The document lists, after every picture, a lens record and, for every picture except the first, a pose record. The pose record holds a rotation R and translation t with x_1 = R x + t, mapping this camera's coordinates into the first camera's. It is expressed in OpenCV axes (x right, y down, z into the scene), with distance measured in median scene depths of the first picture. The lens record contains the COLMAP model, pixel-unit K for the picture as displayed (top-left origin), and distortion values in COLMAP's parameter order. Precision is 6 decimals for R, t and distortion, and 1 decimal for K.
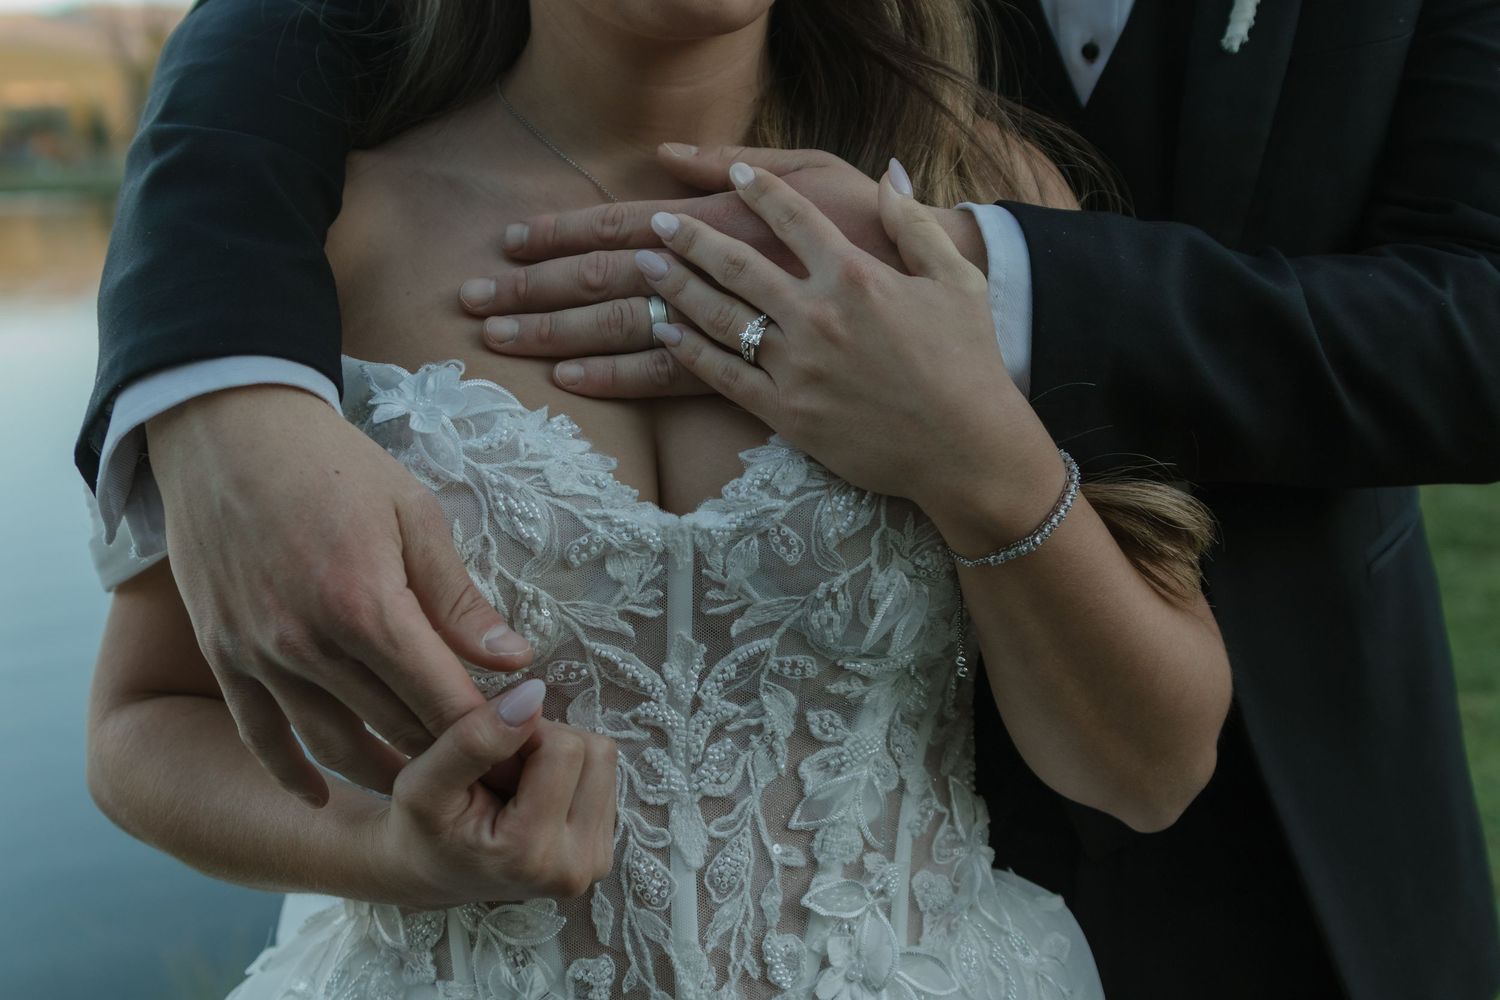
lens RADIAL K [[1789.3, 0, 750.0], [0, 1789.3, 500.0], [0, 0, 1]] dist [-0.005708, 0.004873]
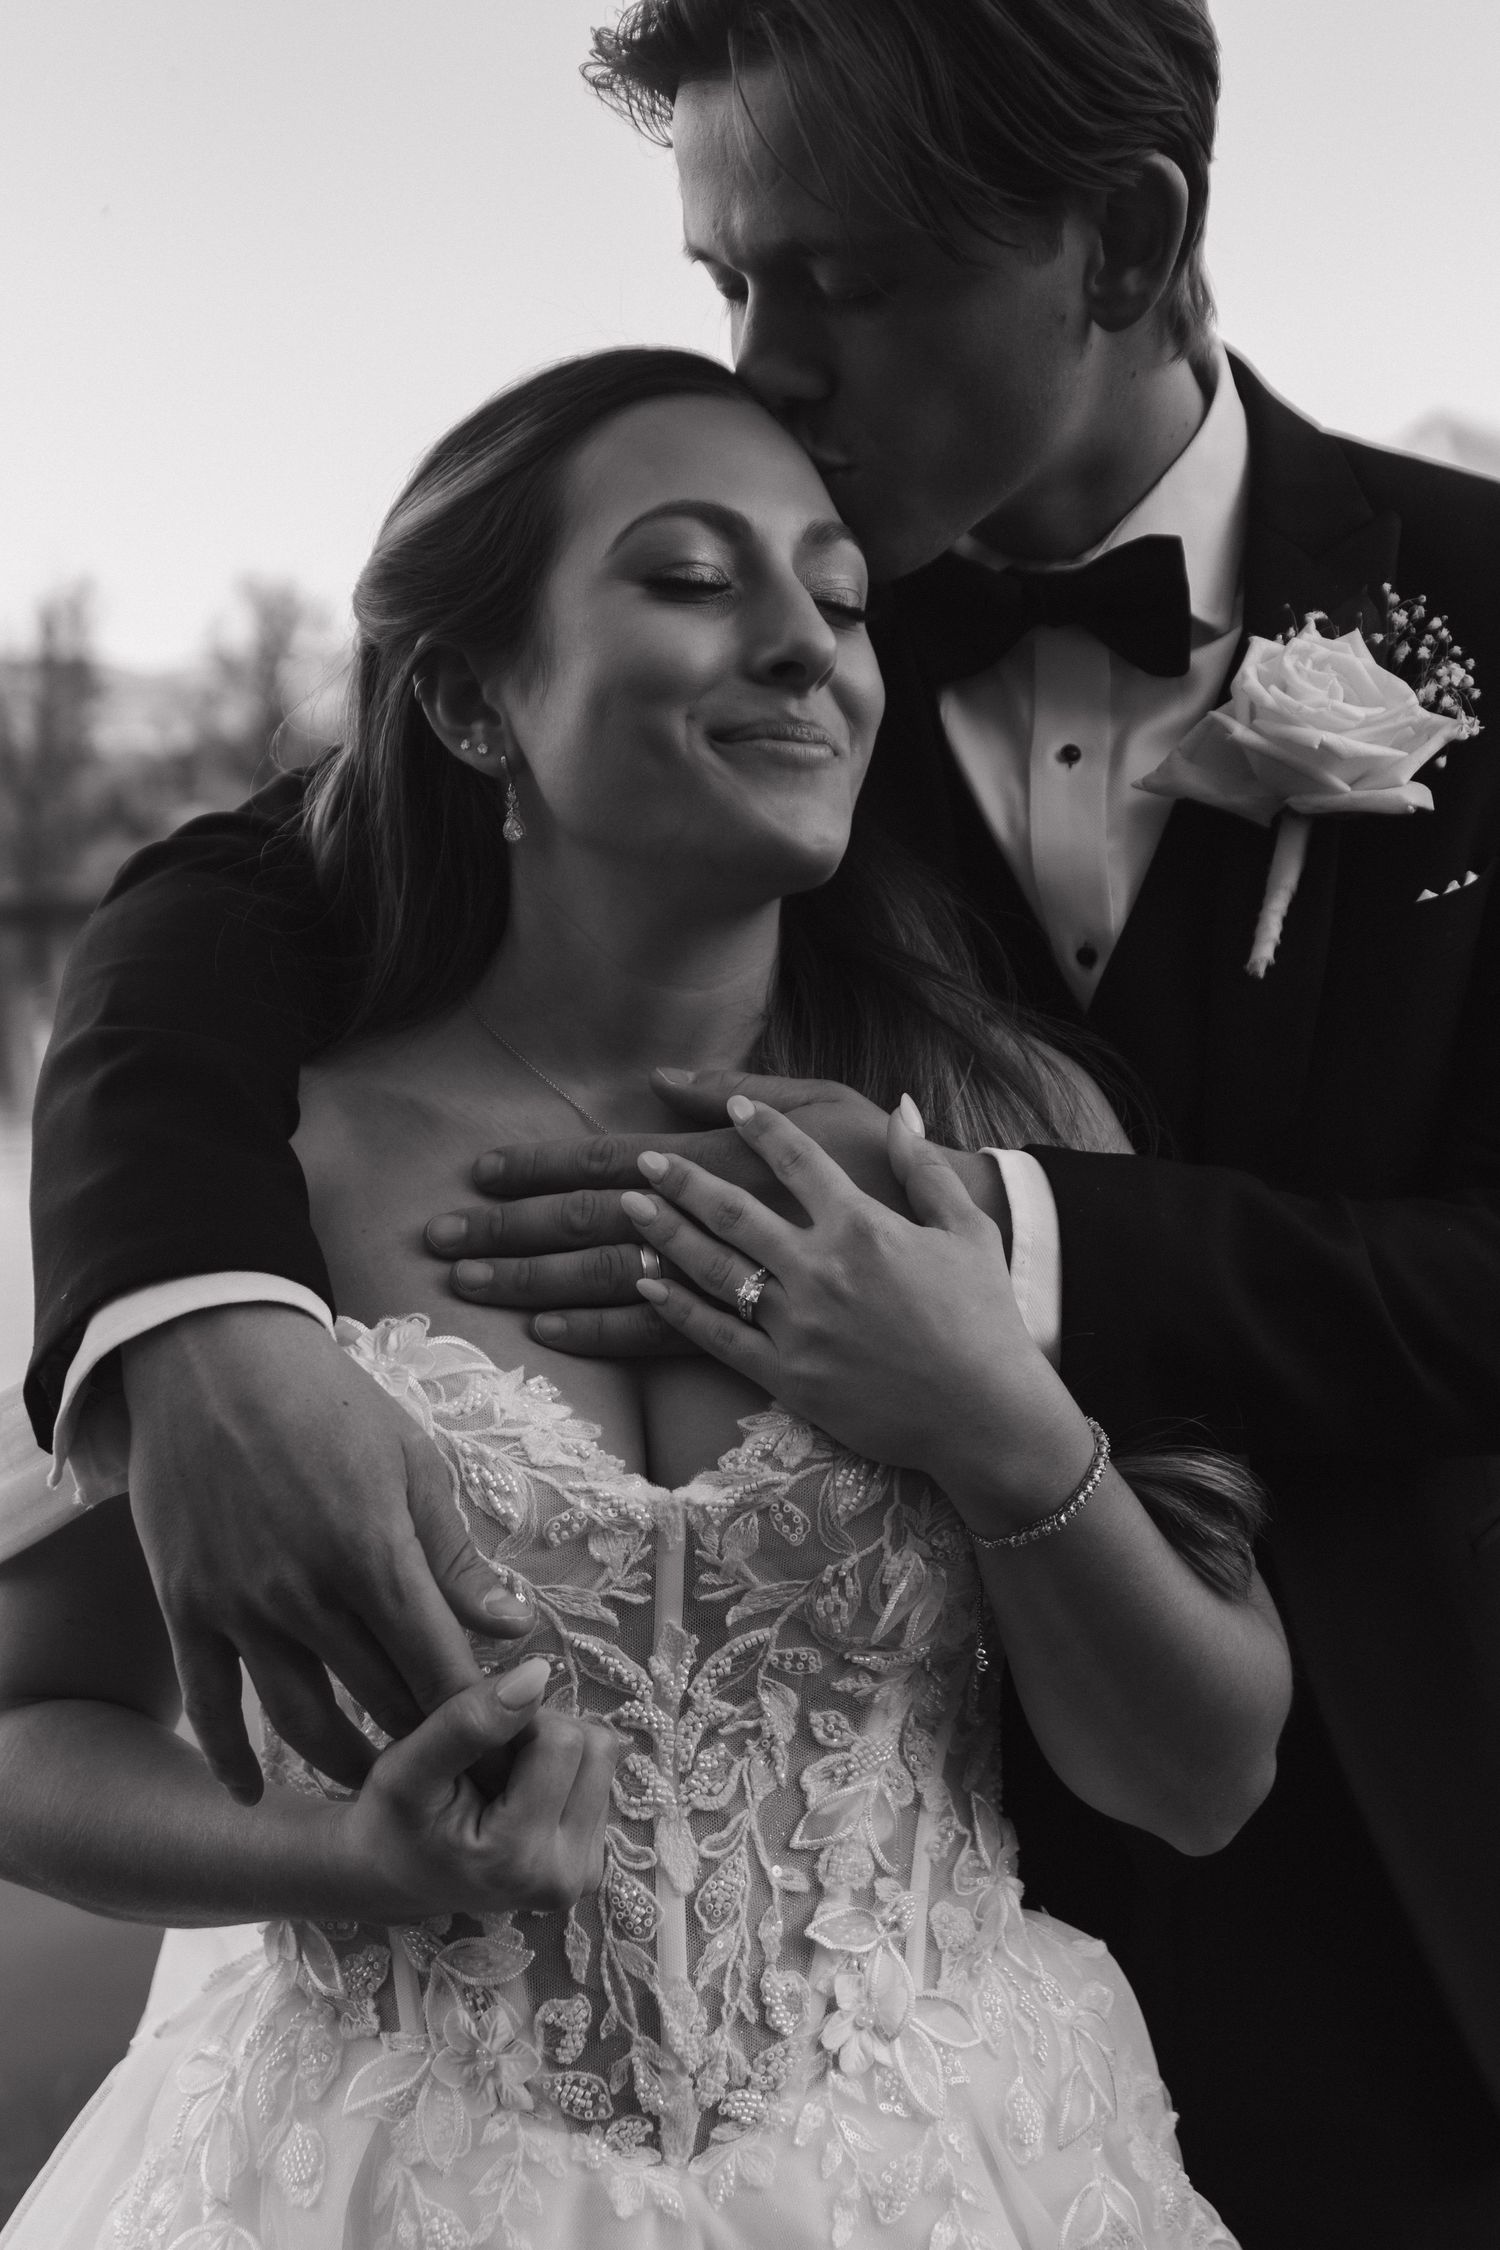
lens RADIAL K [[2684.0, 0, 750.0], [0, 2684.0, 1125.0], [0, 0, 1]] dist [-0.005708, 0.004873]
pose [[0.999624, 0.006741, 0.026575, -0.035833], [-0.003516, 0.992818, -0.119583, -0.011783], [-0.027190, 0.119444, 0.992469, -0.357187]]
